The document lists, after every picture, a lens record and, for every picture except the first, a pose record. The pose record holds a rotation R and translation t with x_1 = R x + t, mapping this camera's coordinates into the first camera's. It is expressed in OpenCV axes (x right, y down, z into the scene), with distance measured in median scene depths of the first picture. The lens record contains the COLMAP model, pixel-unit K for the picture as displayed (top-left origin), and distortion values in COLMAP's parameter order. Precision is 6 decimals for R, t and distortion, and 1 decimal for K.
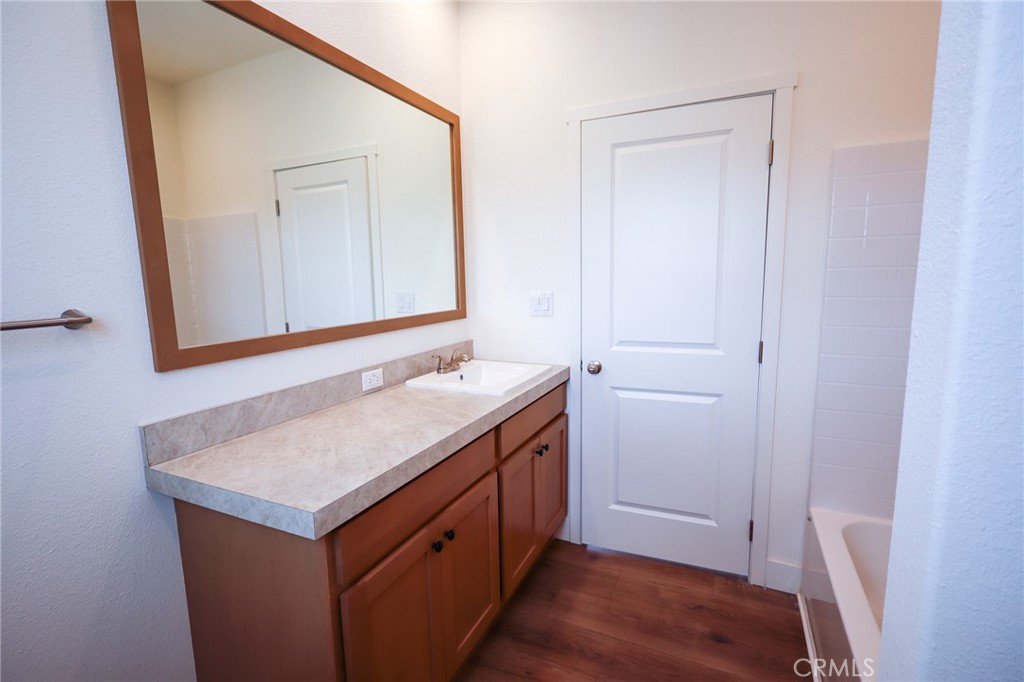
lens RADIAL K [[469.8, 0, 514.3], [0, 469.8, 342.8], [0, 0, 1]] dist [-0.003991, -0.001383]
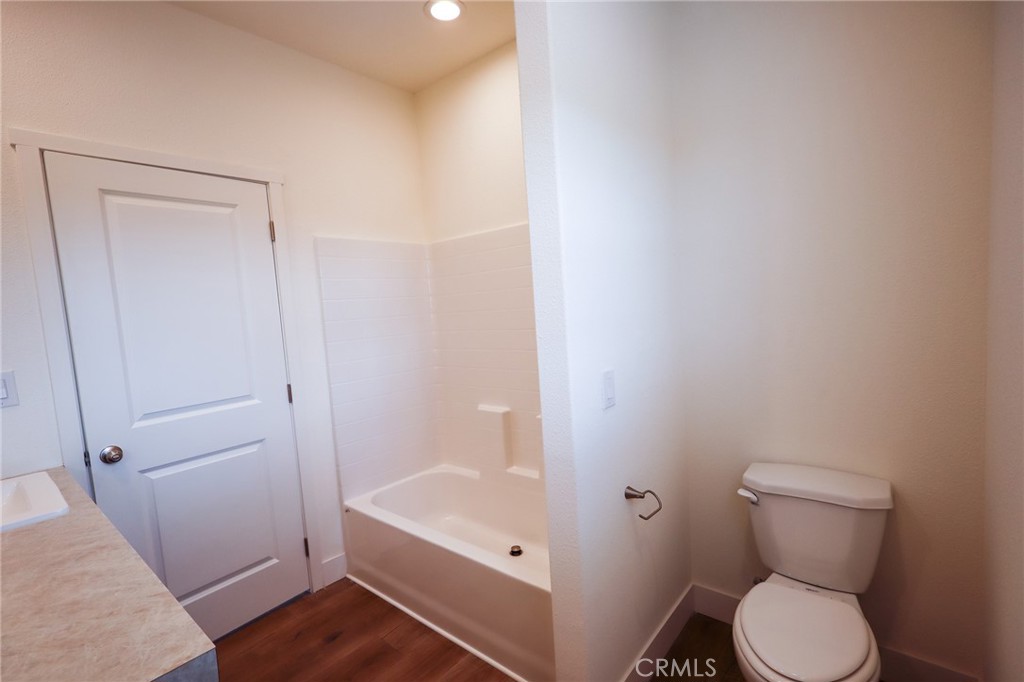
lens RADIAL K [[469.8, 0, 514.3], [0, 469.8, 342.8], [0, 0, 1]] dist [-0.003991, -0.001383]
pose [[0.264042, -0.075435, 0.961557, -0.486808], [0.196780, 0.980181, 0.022860, -0.022060], [-0.944224, 0.183179, 0.273653, 0.118012]]
